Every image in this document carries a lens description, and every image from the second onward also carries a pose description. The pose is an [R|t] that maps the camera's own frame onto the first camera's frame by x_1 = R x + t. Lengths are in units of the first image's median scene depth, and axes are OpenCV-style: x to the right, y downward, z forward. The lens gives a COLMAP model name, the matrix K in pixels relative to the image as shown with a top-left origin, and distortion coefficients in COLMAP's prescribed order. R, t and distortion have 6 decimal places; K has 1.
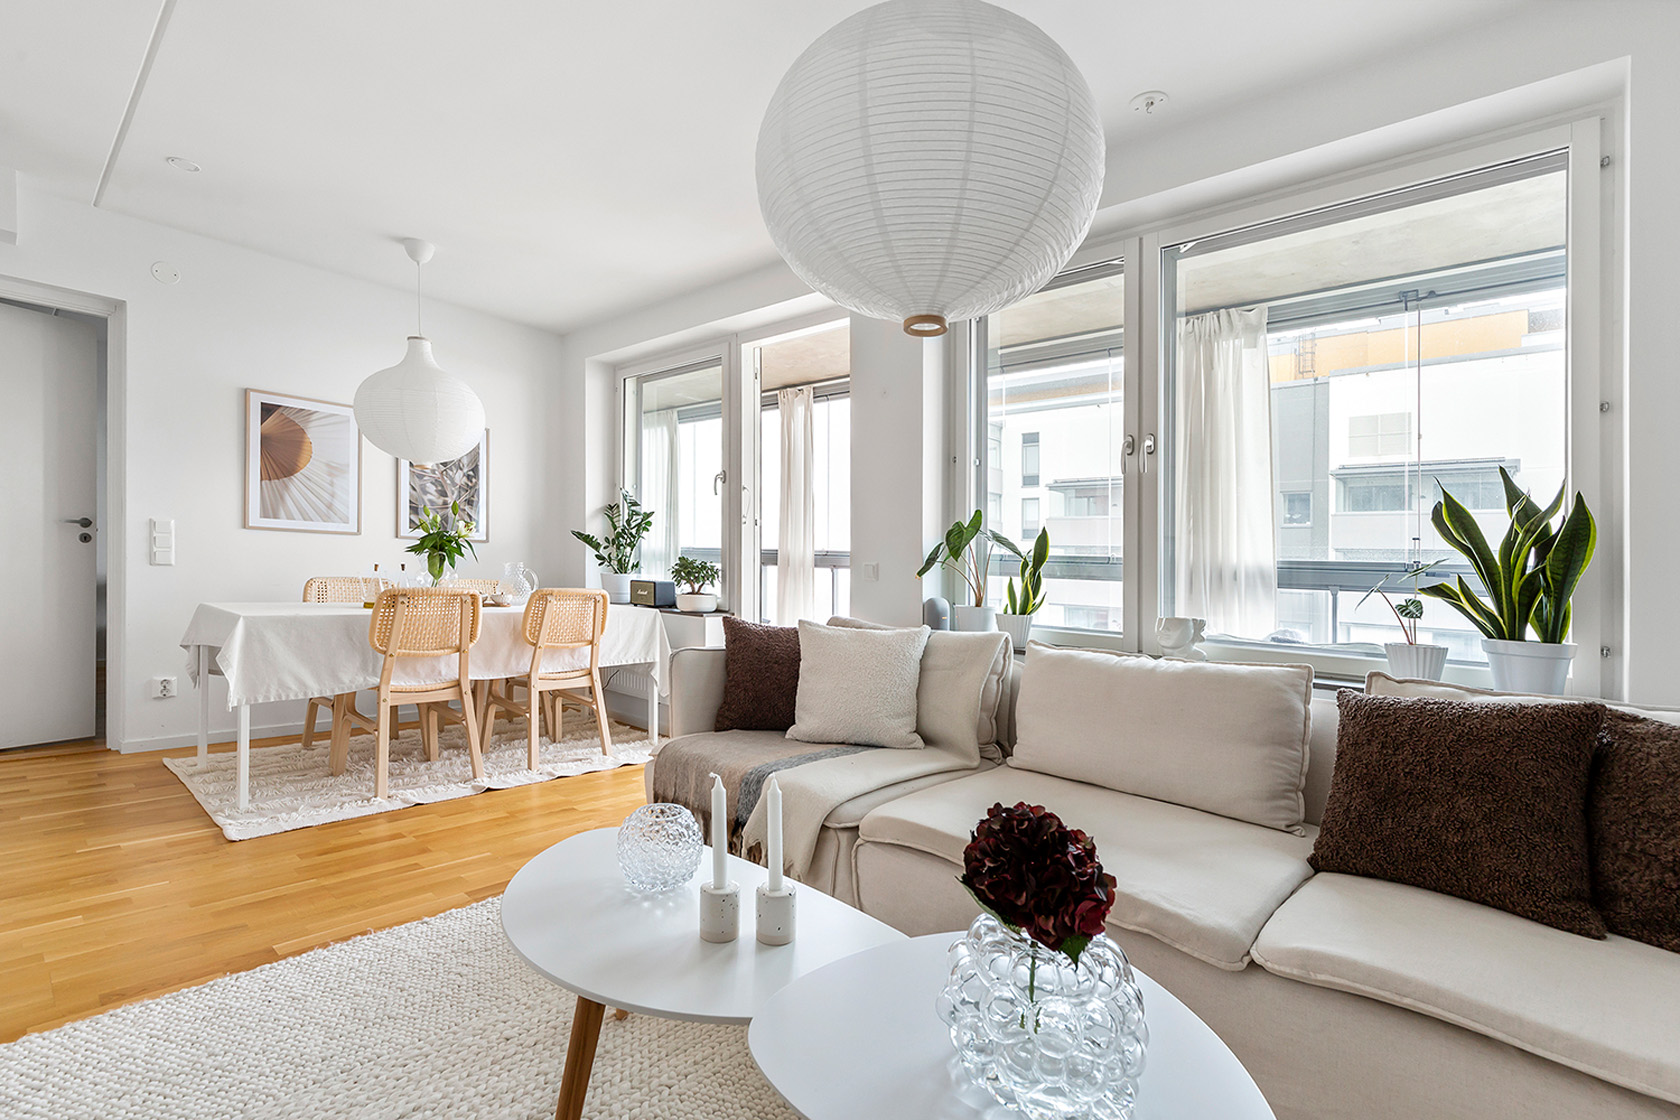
lens RADIAL K [[759.1, 0, 794.5], [0, 759.1, 531.1], [0, 0, 1]] dist [0.008605, 0.000109]
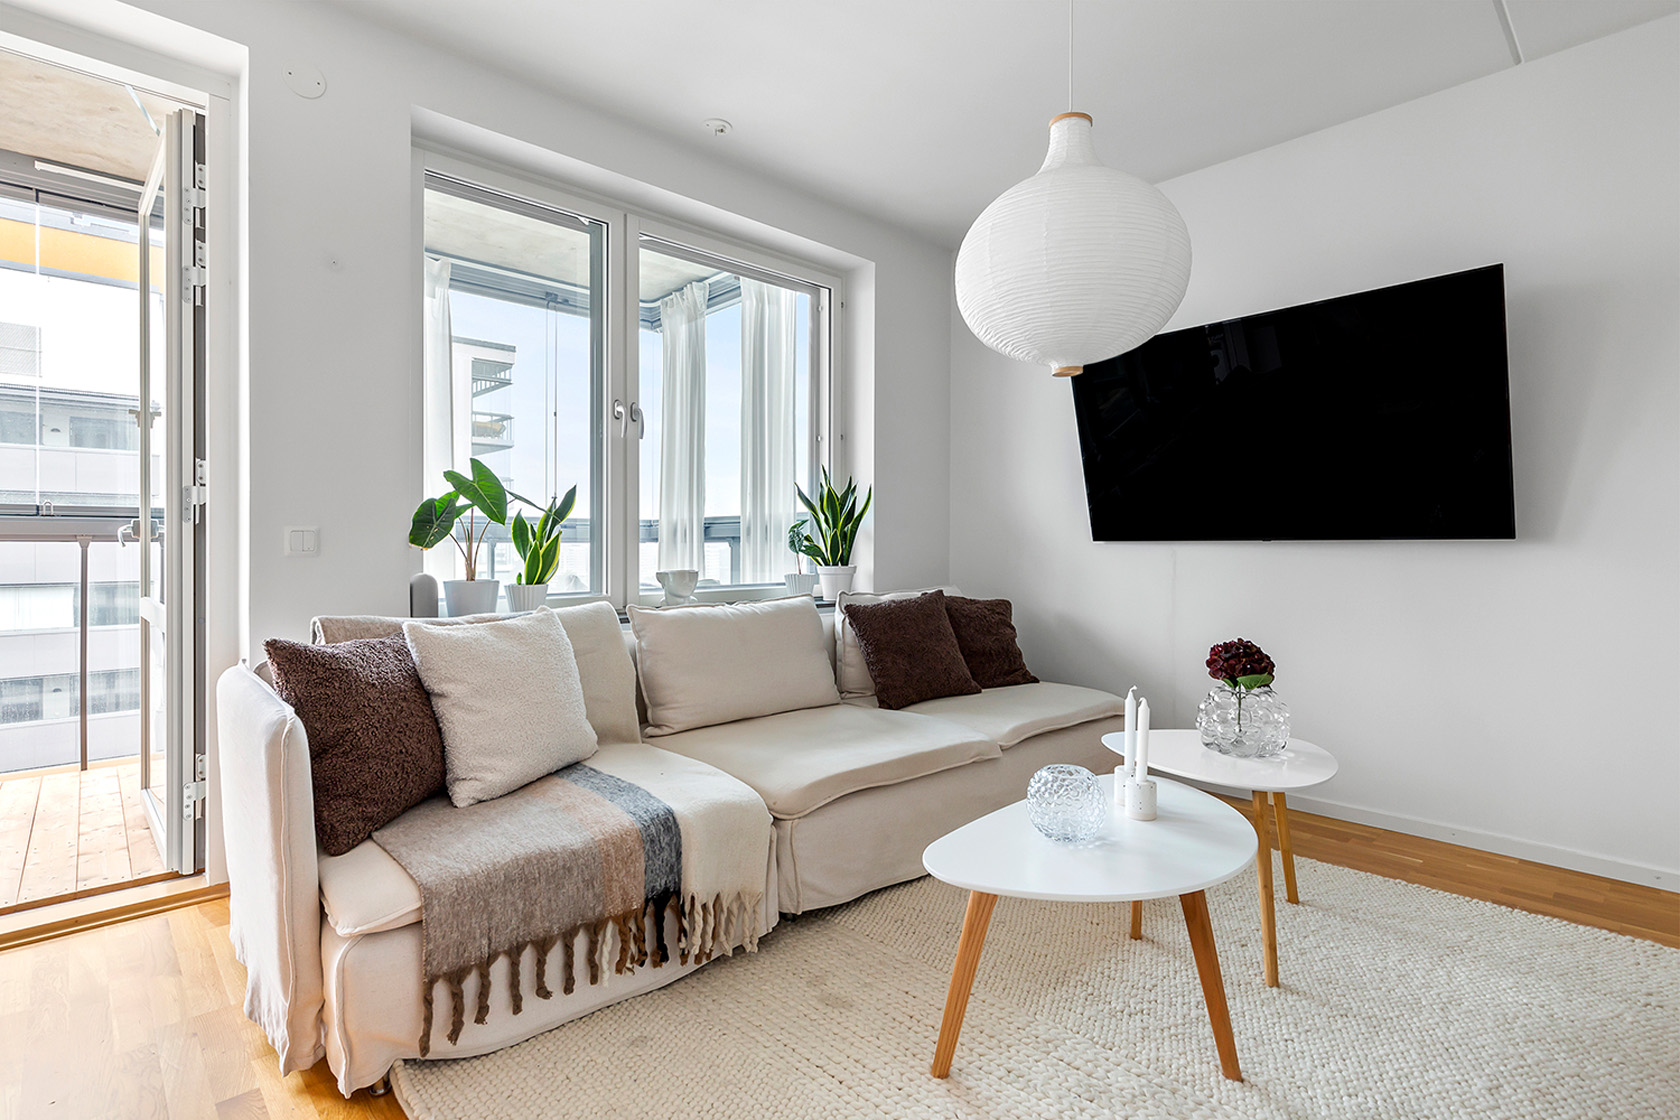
lens RADIAL K [[807.7, 0, 833.2], [0, 807.7, 547.8], [0, 0, 1]] dist [0.004713, 0.000446]
pose [[0.065028, -0.049613, 0.996649, -0.629316], [-0.045322, 0.997586, 0.052617, 0.001770], [-0.996854, -0.048592, 0.062623, 0.618236]]
